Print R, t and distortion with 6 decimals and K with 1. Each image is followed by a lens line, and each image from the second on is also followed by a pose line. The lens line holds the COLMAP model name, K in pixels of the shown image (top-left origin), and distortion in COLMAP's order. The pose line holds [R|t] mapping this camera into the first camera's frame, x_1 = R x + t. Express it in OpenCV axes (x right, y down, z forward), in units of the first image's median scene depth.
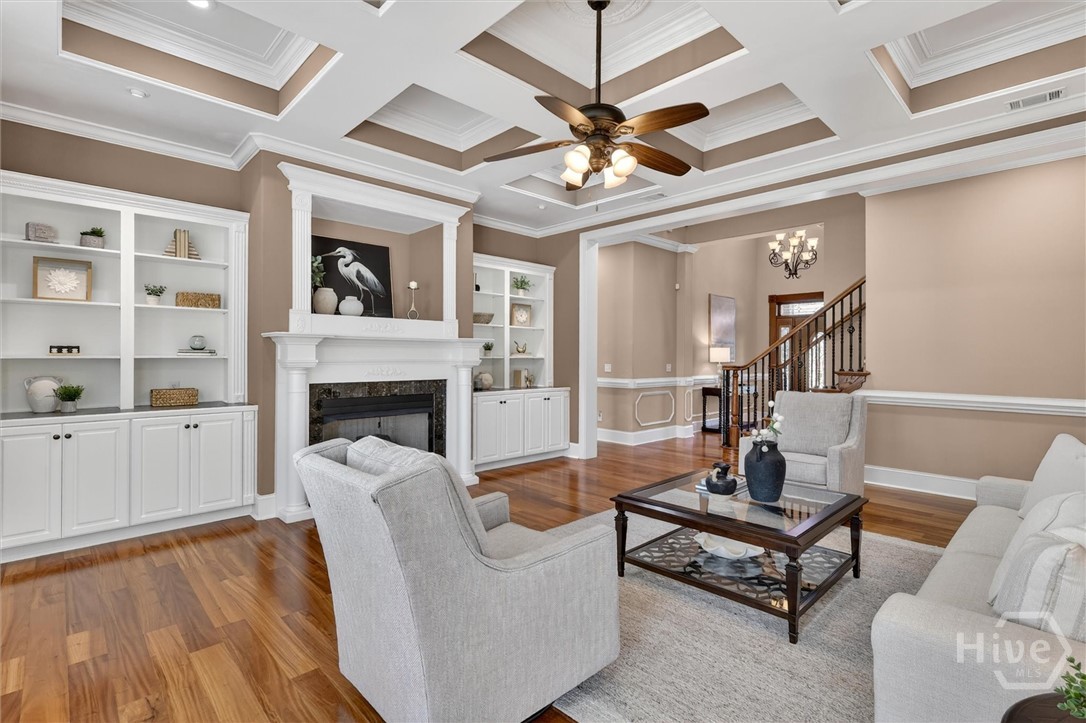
lens RADIAL K [[515.9, 0, 550.9], [0, 515.9, 359.4], [0, 0, 1]] dist [0.002223, 0.000336]
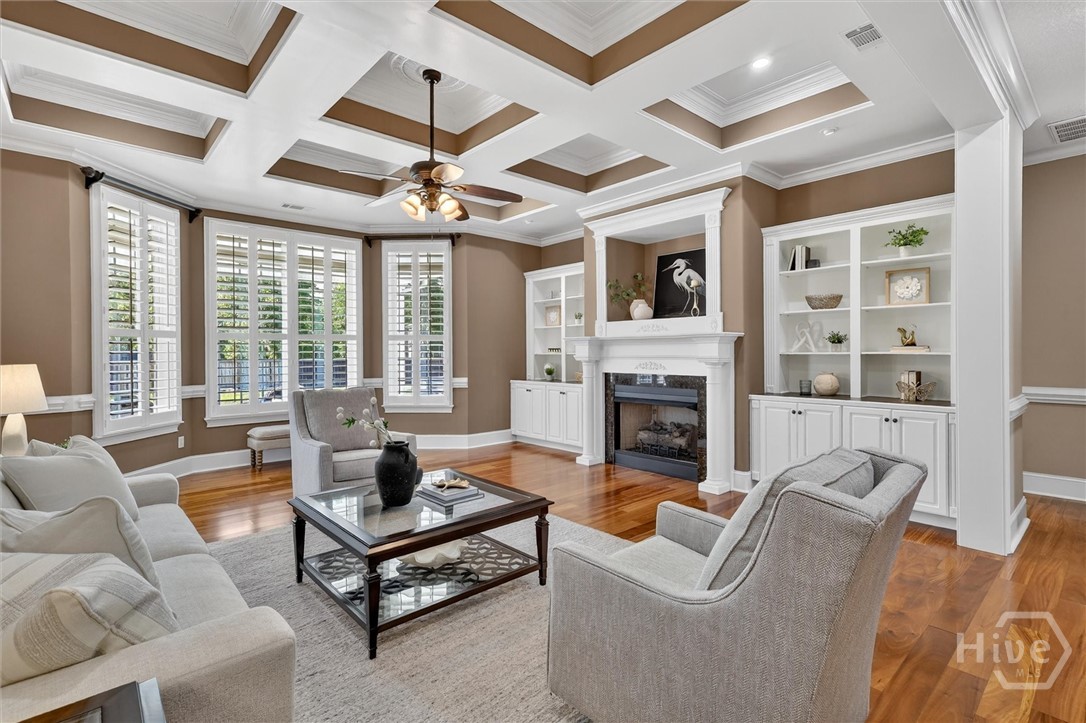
lens RADIAL K [[515.9, 0, 550.5], [0, 515.9, 355.8], [0, 0, 1]] dist [0.002223, 0.000336]
pose [[-0.036466, 0.002978, -0.999330, 0.762243], [-0.002338, 0.999993, 0.003066, -0.001545], [0.999332, 0.002449, -0.036459, 0.741039]]
